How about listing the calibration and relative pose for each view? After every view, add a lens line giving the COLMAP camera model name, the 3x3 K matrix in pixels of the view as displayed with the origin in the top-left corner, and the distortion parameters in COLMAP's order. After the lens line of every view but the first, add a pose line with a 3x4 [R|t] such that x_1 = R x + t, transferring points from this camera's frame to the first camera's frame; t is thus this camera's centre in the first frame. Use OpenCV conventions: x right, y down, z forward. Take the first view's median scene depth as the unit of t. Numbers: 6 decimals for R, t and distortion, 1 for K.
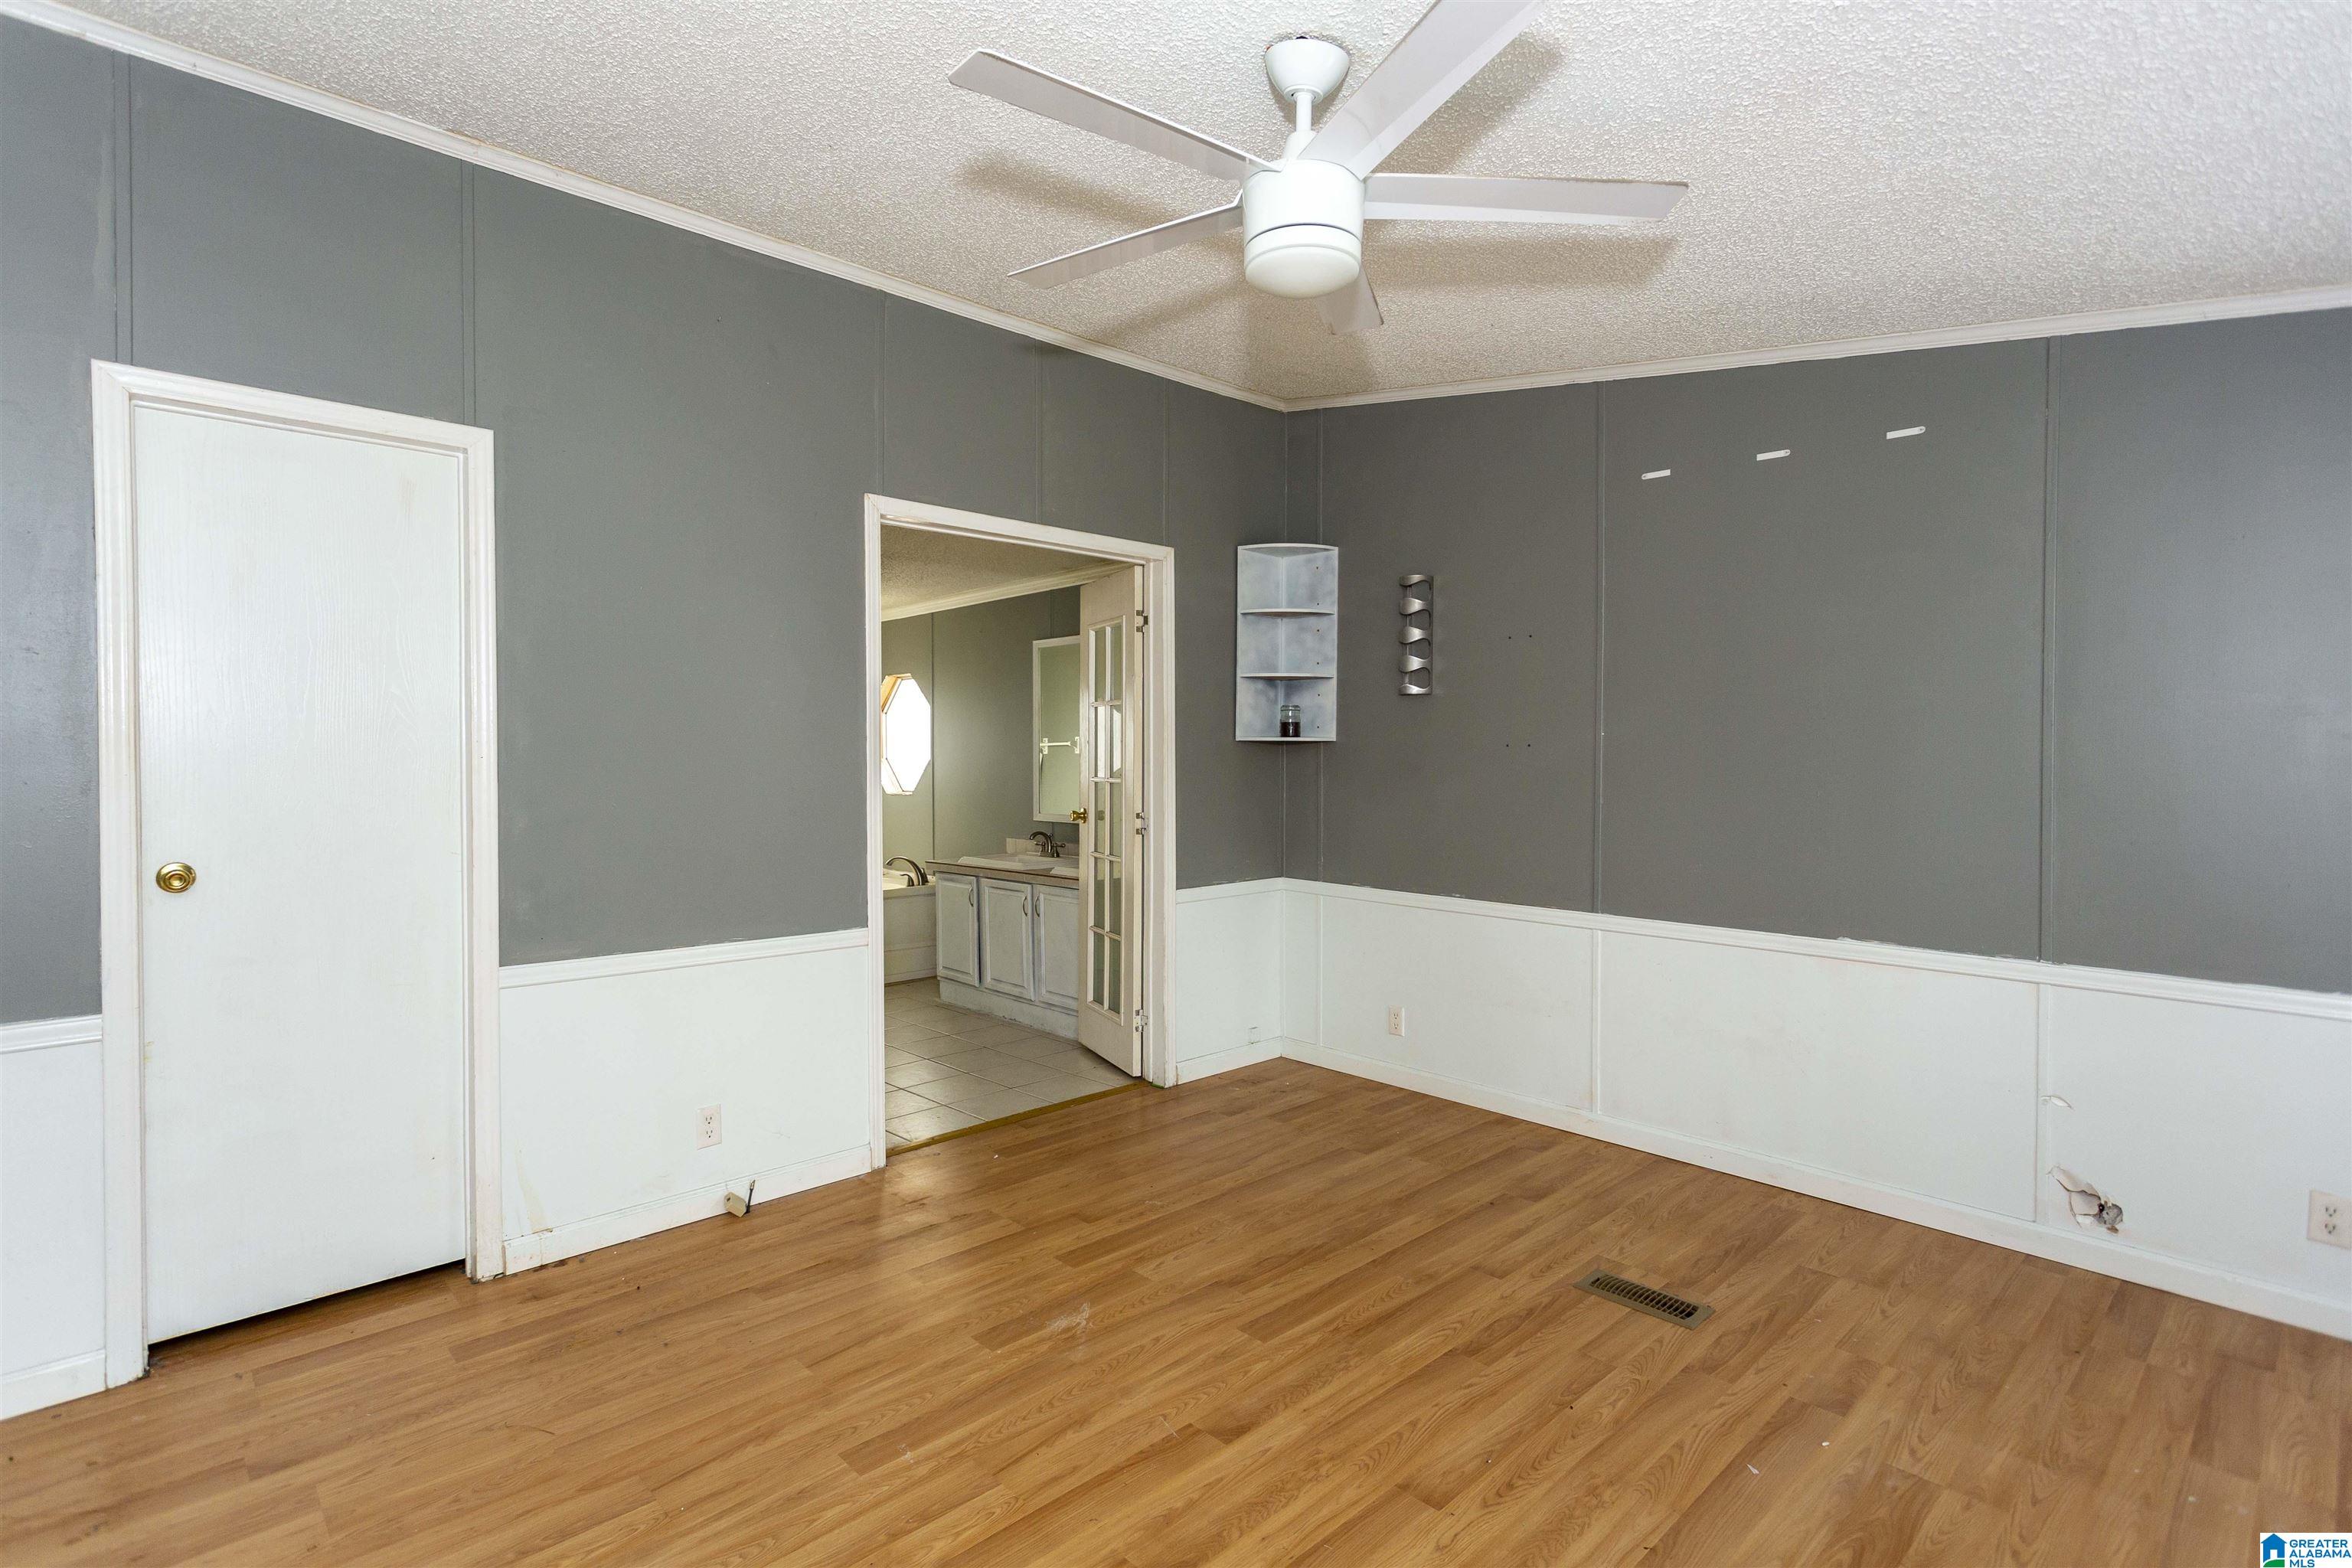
lens RADIAL K [[1144.2, 0, 1170.1], [0, 1144.2, 761.0], [0, 0, 1]] dist [0.000599, 0.005512]
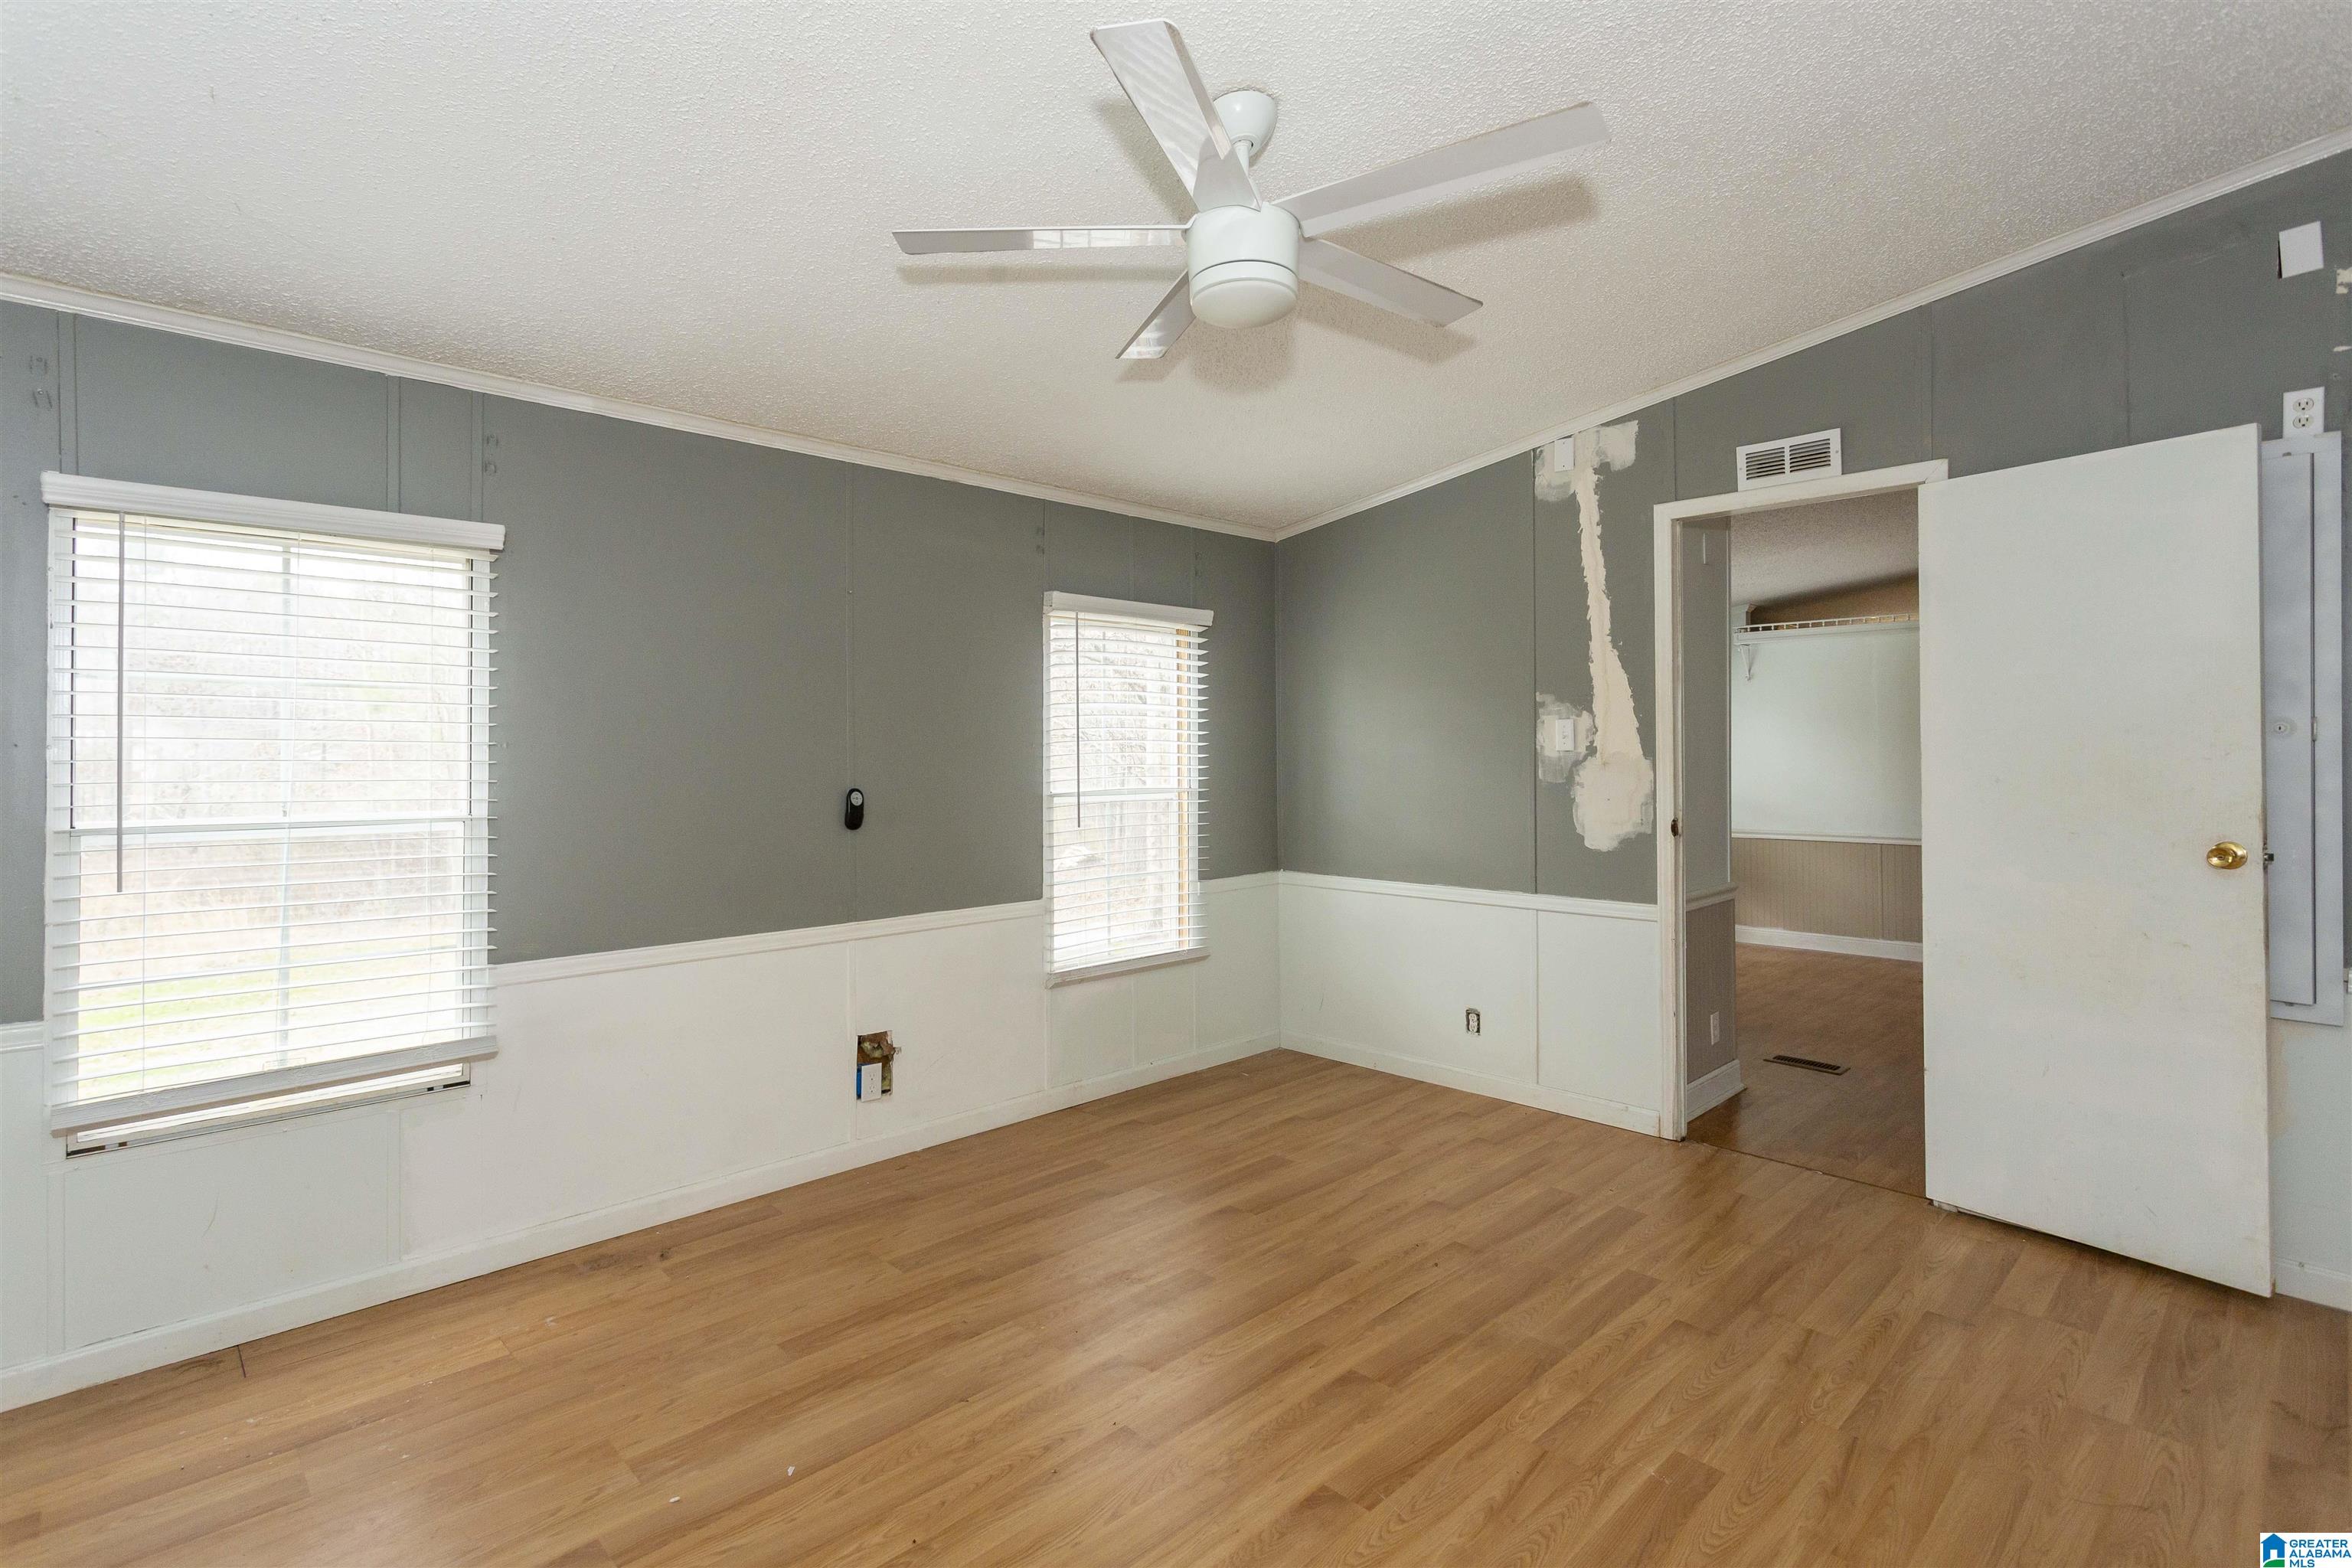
lens RADIAL K [[1144.2, 0, 1170.1], [0, 1144.2, 761.0], [0, 0, 1]] dist [0.000599, 0.005512]
pose [[-0.999900, 0.002483, -0.013900, 0.190446], [0.002201, 0.999792, 0.020263, -0.015131], [0.013948, 0.020230, -0.999698, 1.960984]]
